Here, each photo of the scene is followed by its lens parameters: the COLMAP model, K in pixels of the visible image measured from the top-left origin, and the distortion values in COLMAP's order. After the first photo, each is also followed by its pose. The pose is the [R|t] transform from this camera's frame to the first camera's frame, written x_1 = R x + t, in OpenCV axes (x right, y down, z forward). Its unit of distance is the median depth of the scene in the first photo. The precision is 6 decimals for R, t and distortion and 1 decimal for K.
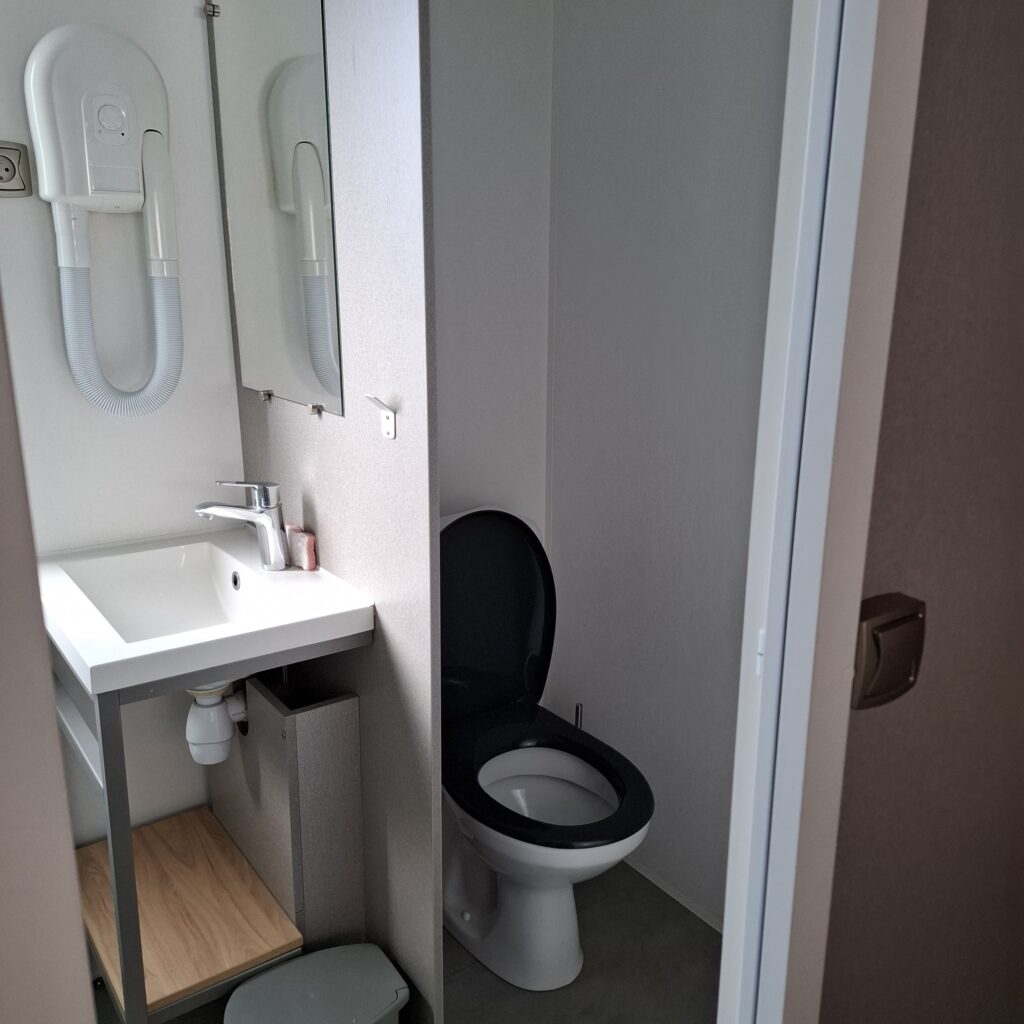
lens RADIAL K [[958.6, 0, 511.3], [0, 958.6, 513.6], [0, 0, 1]] dist [0.001611, 0.000000]
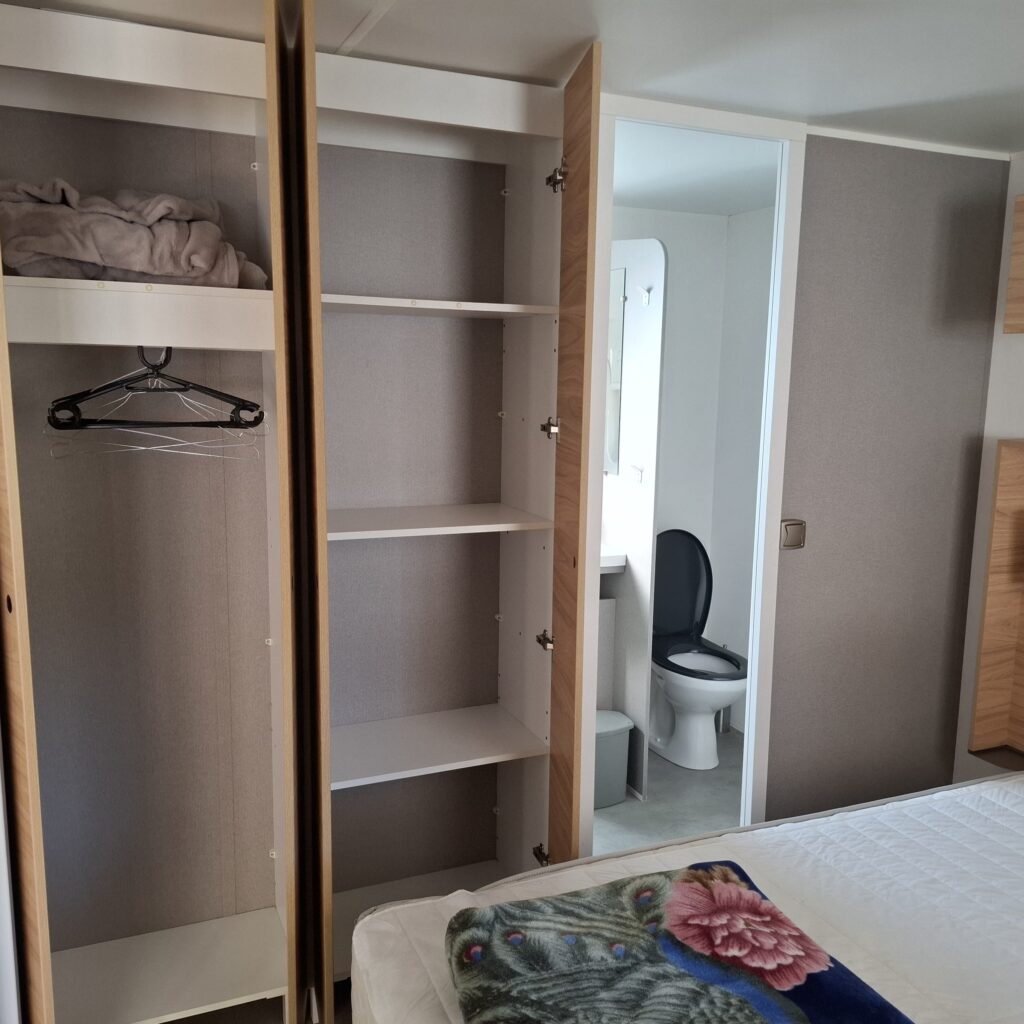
lens RADIAL K [[958.6, 0, 510.0], [0, 958.6, 512.2], [0, 0, 1]] dist [0.001611, 0.000000]
pose [[0.976361, 0.039956, -0.212422, 0.058530], [-0.065712, 0.991119, -0.115607, 0.227348], [0.205916, 0.126833, 0.970315, -1.083943]]
